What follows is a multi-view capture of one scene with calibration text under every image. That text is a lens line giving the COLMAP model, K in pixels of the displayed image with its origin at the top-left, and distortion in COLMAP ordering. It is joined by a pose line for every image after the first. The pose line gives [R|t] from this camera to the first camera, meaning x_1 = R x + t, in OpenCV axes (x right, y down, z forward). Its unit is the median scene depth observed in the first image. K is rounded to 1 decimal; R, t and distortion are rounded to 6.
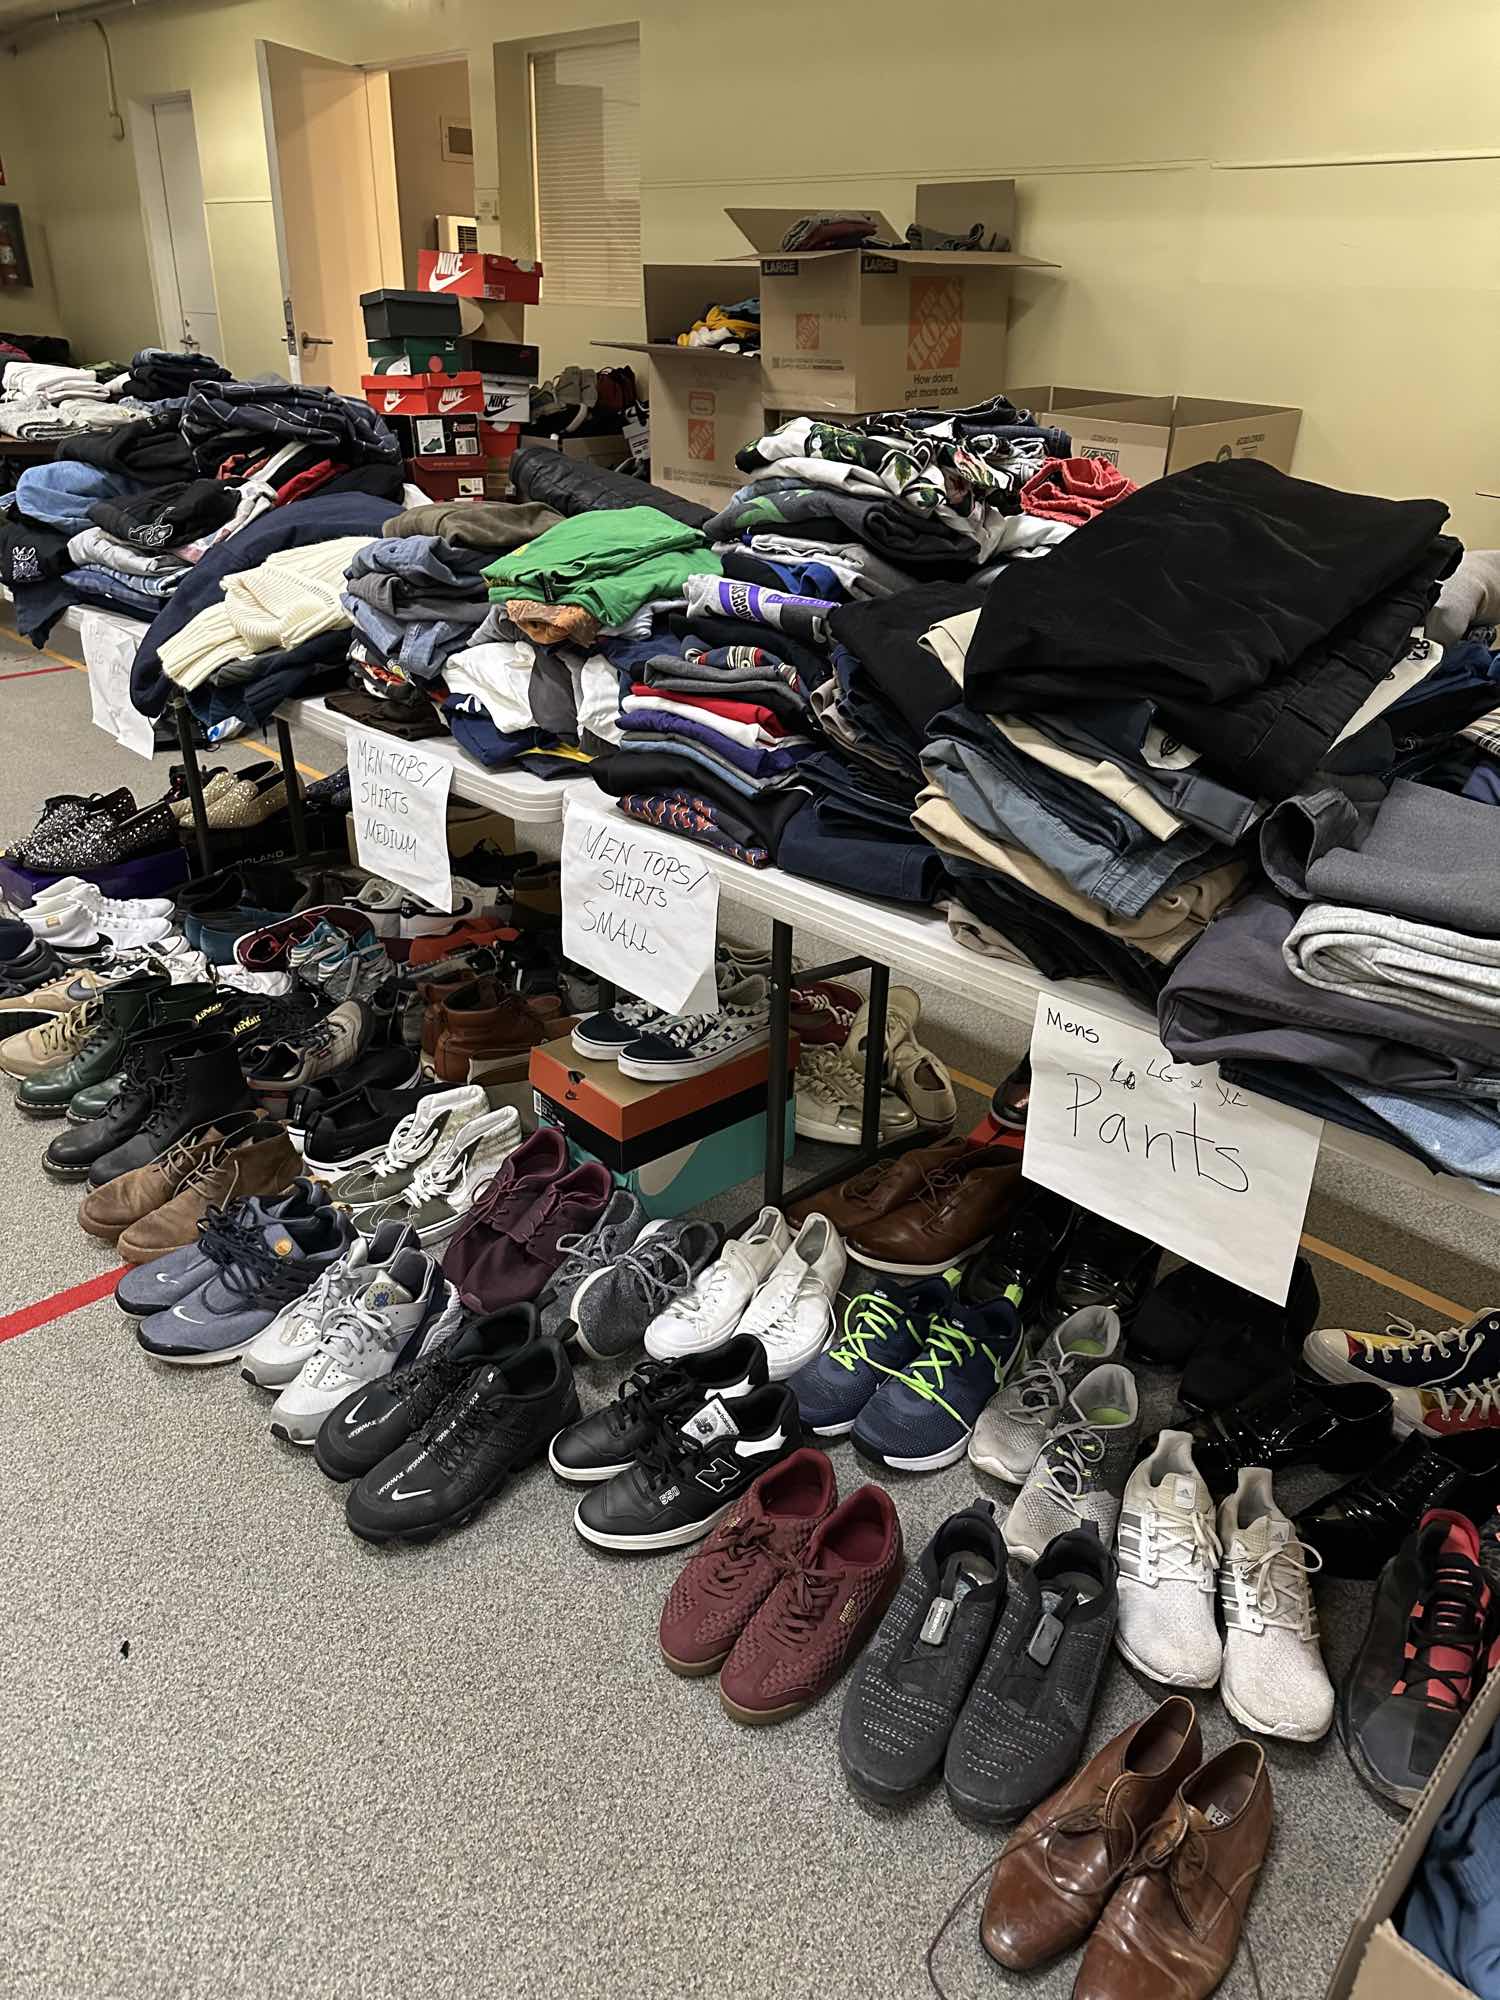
lens RADIAL K [[1414.7, 0, 754.6], [0, 1414.7, 997.6], [0, 0, 1]] dist [0.010989, -0.002377]
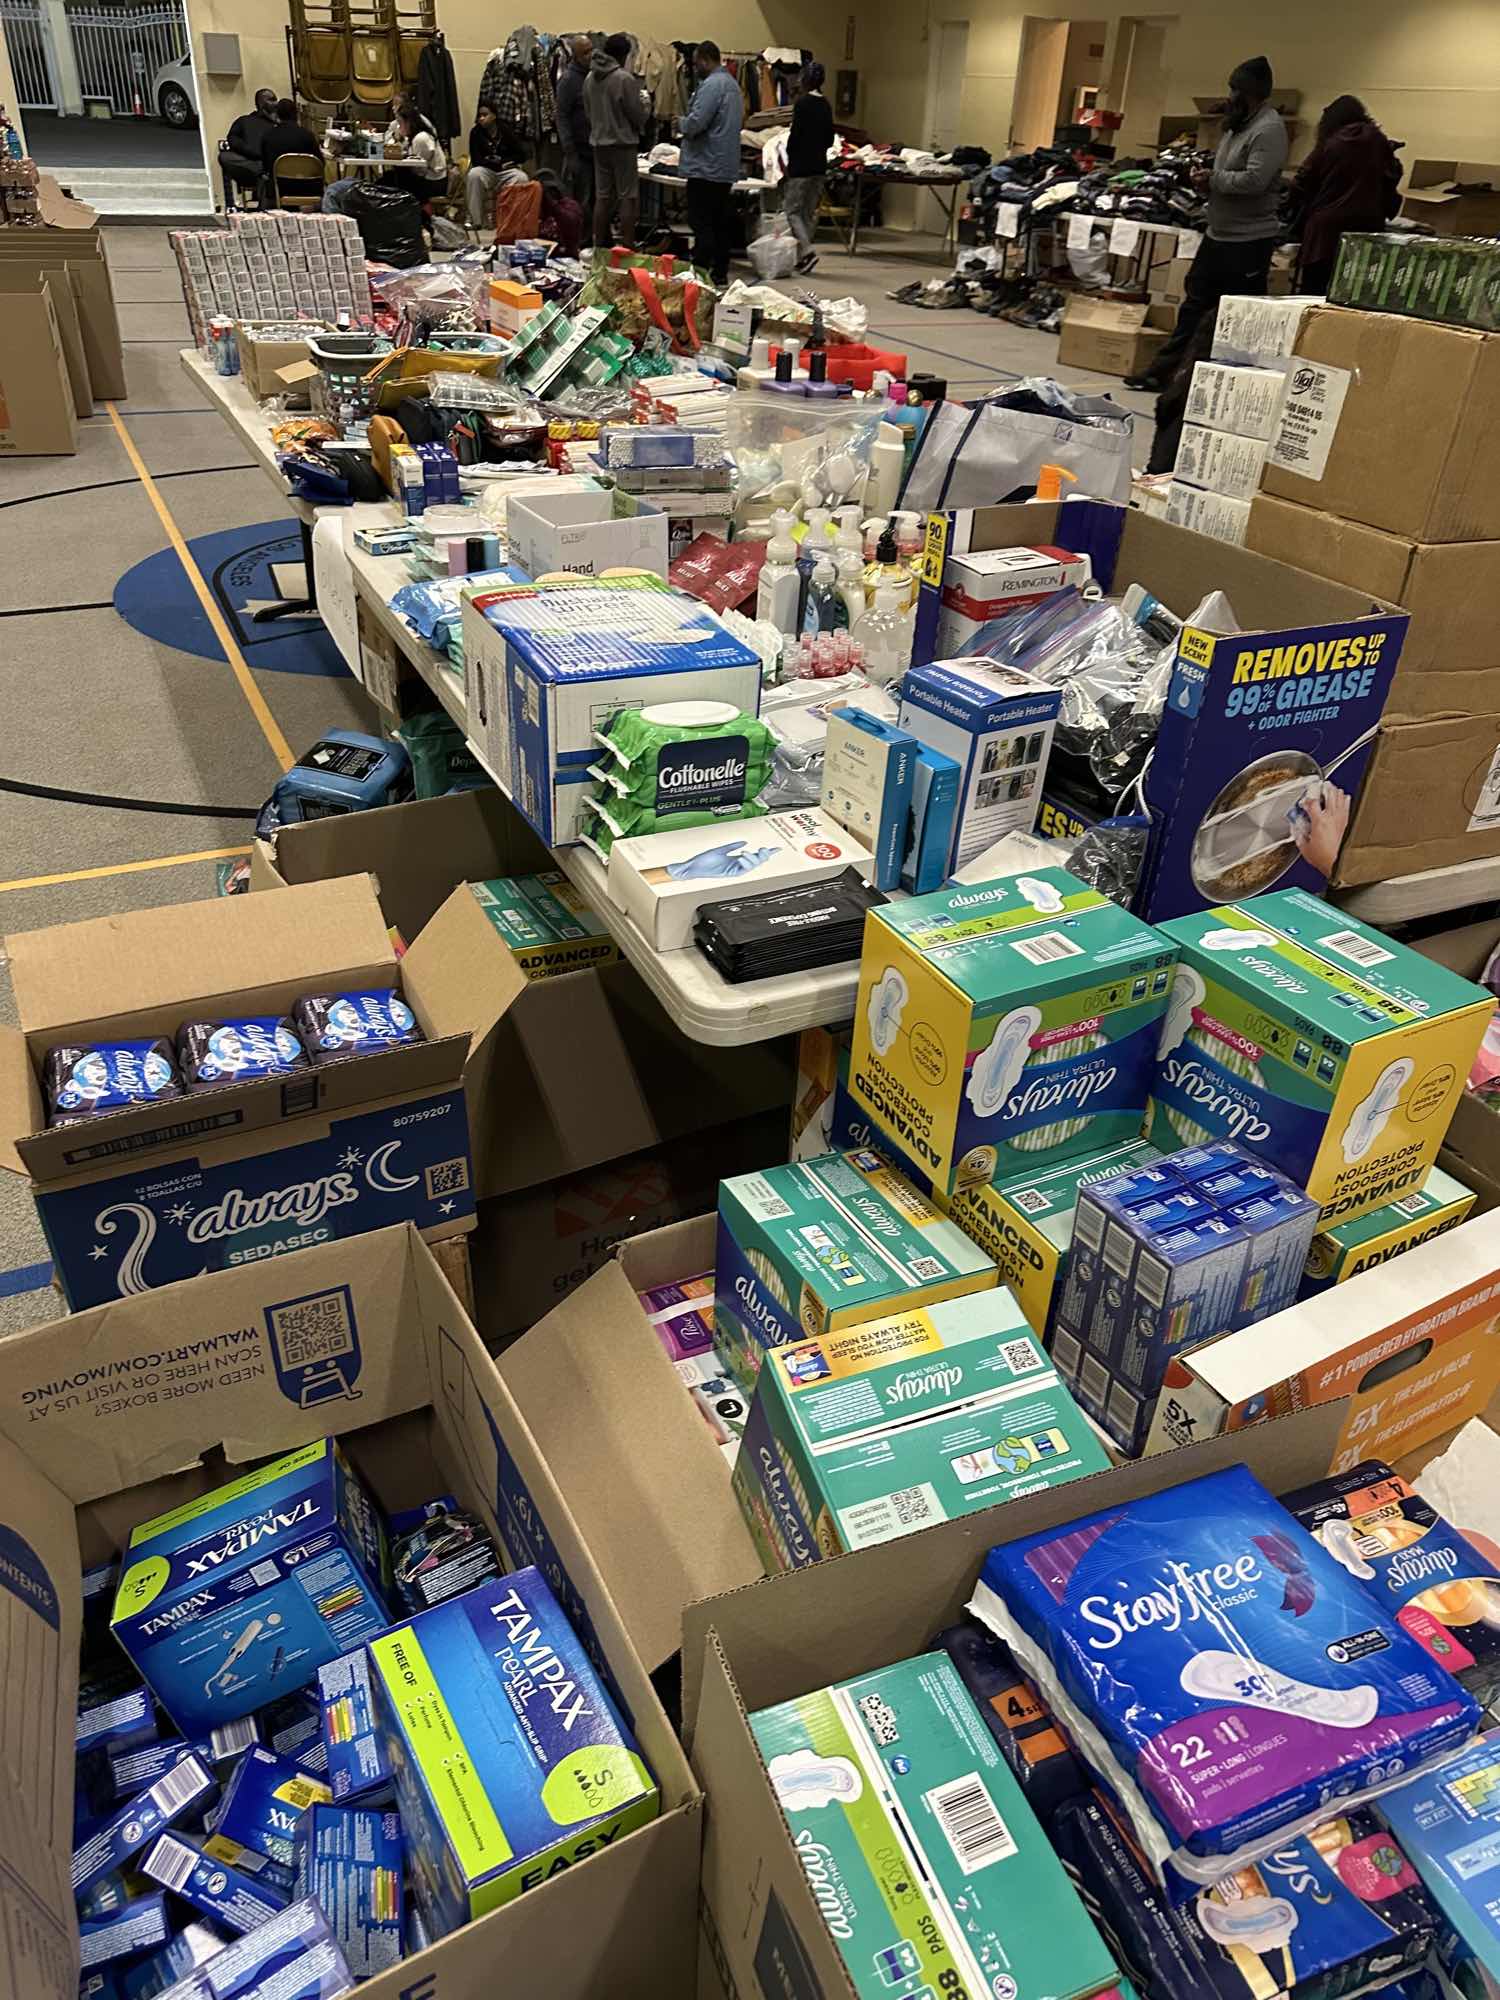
lens RADIAL K [[1414.7, 0, 743.1], [0, 1414.7, 1001.3], [0, 0, 1]] dist [0.010989, -0.002377]
pose [[0.941830, 0.198121, -0.271484, 0.471782], [-0.171749, 0.978057, 0.117924, 1.883569], [0.288890, -0.064438, 0.955191, -3.812239]]
